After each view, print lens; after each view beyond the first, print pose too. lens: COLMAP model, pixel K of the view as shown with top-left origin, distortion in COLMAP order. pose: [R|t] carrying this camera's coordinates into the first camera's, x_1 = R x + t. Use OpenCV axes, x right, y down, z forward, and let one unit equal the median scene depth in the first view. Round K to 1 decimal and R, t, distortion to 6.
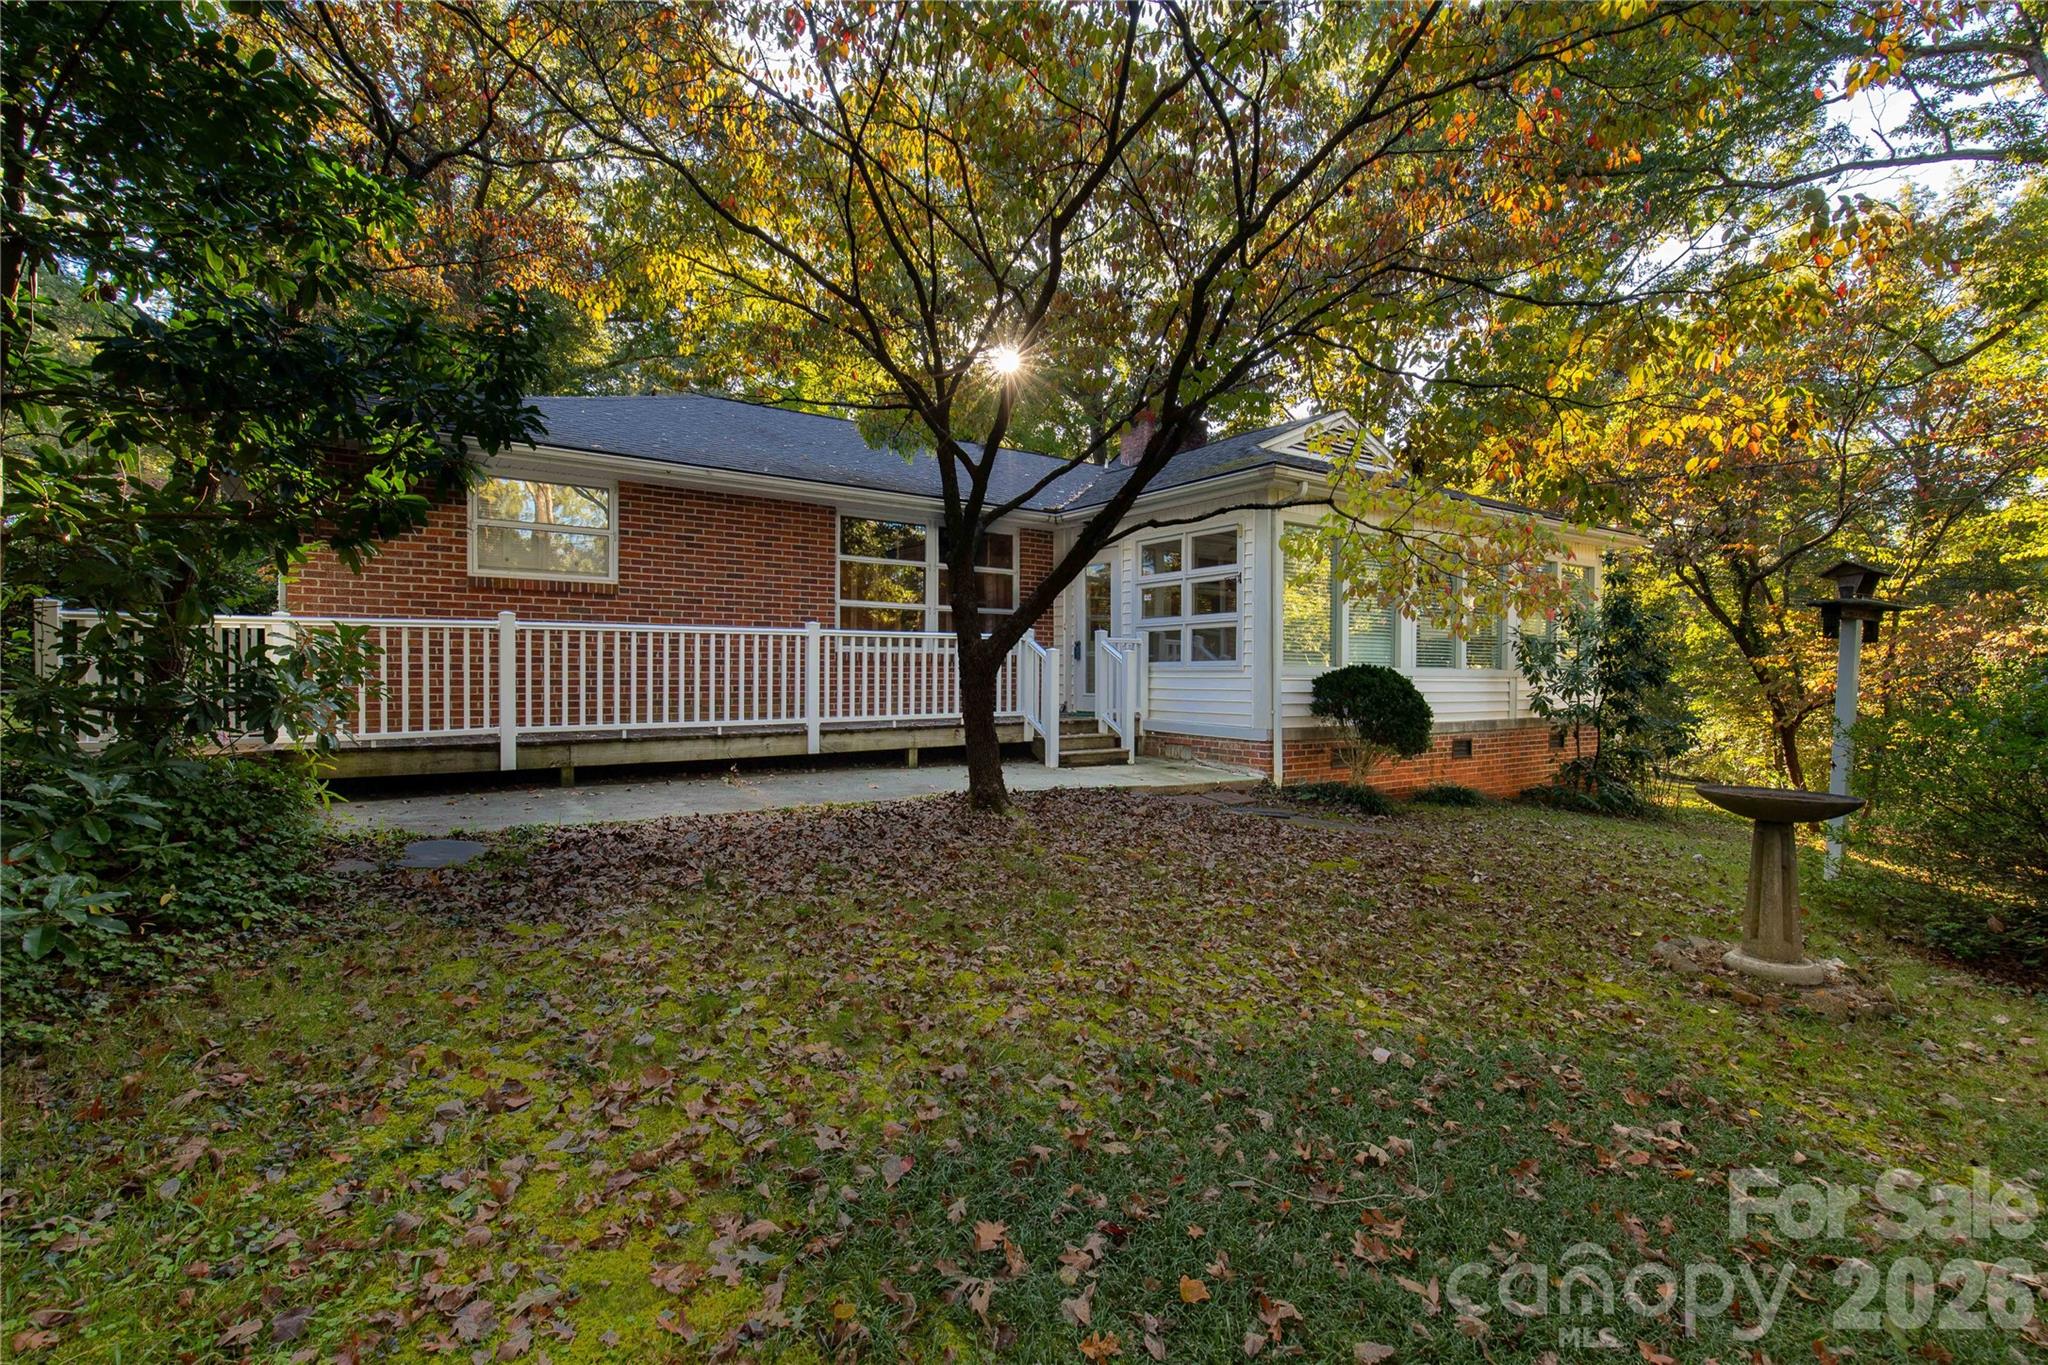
lens RADIAL K [[919.9, 0, 1024.8], [0, 919.9, 680.9], [0, 0, 1]] dist [0.002942, 0.000030]
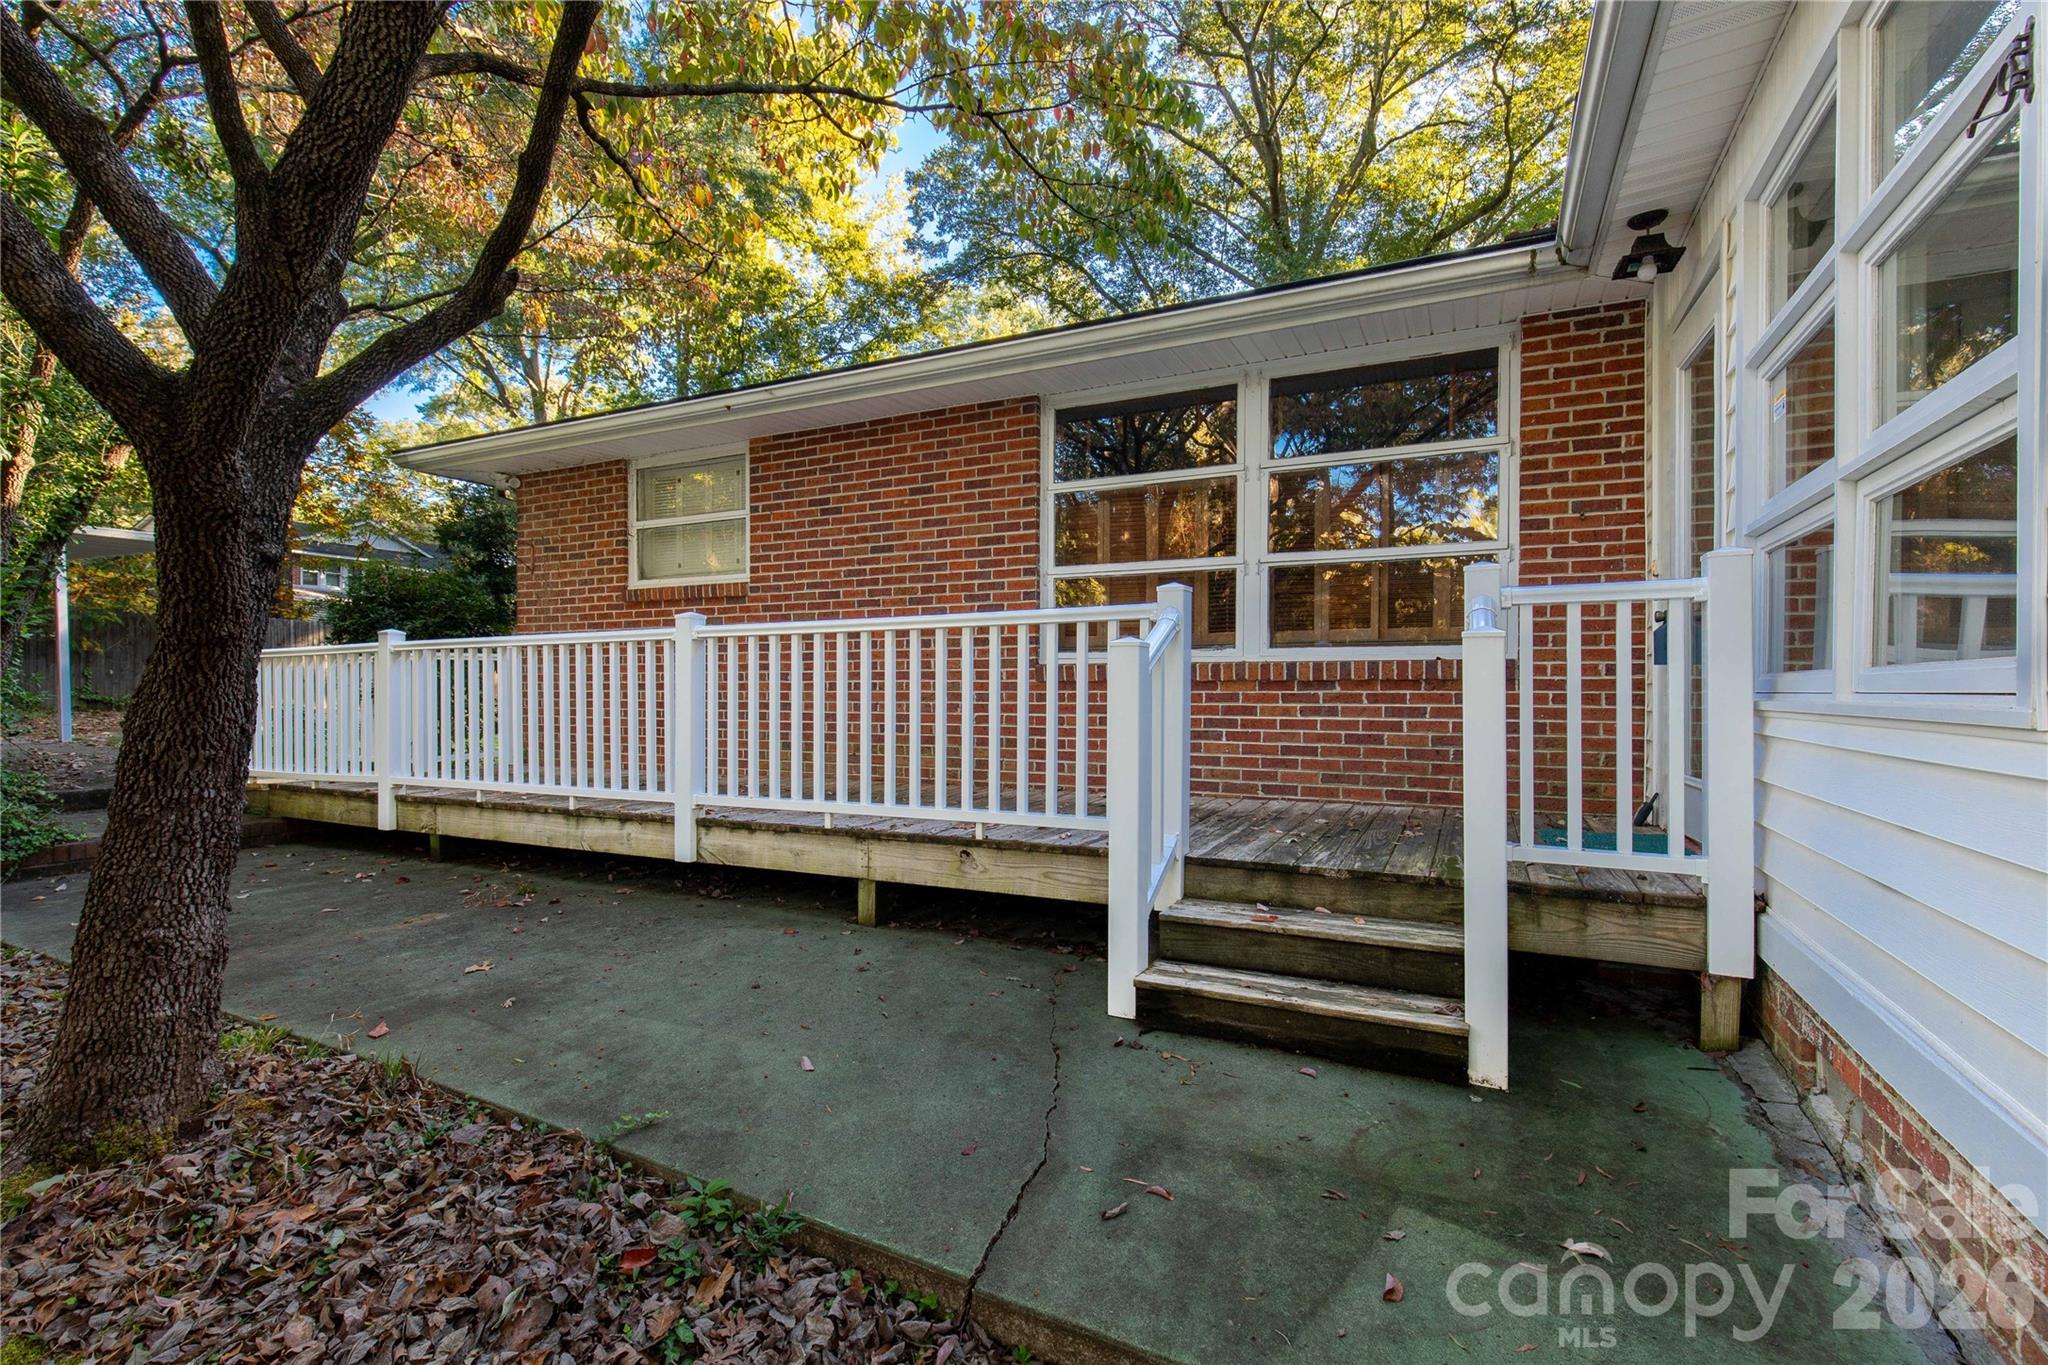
lens RADIAL K [[919.9, 0, 1023.0], [0, 919.9, 689.5], [0, 0, 1]] dist [0.002942, 0.000030]
pose [[0.475780, -0.001531, -0.879563, 0.324482], [-0.004018, 0.999984, -0.003914, -0.018469], [0.879555, 0.005397, 0.475766, 0.899857]]
